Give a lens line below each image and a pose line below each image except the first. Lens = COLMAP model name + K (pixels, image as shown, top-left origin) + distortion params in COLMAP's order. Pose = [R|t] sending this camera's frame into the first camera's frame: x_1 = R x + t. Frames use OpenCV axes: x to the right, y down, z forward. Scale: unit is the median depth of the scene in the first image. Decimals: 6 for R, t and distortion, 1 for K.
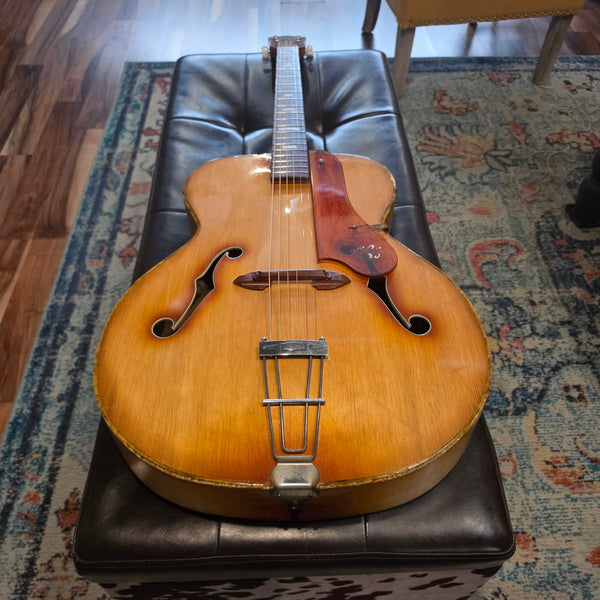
lens RADIAL K [[549.8, 0, 295.5], [0, 549.8, 298.3], [0, 0, 1]] dist [0.076835, -0.146168]
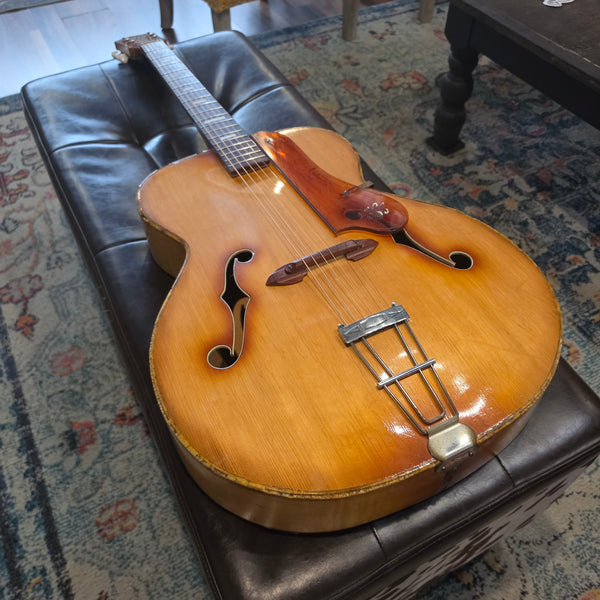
lens RADIAL K [[551.8, 0, 295.9], [0, 551.8, 303.9], [0, 0, 1]] dist [0.066099, -0.119150]
pose [[0.900073, -0.340461, 0.271947, -0.158258], [0.338487, 0.939323, 0.055672, -0.015956], [-0.274400, 0.041942, 0.960700, 0.058139]]
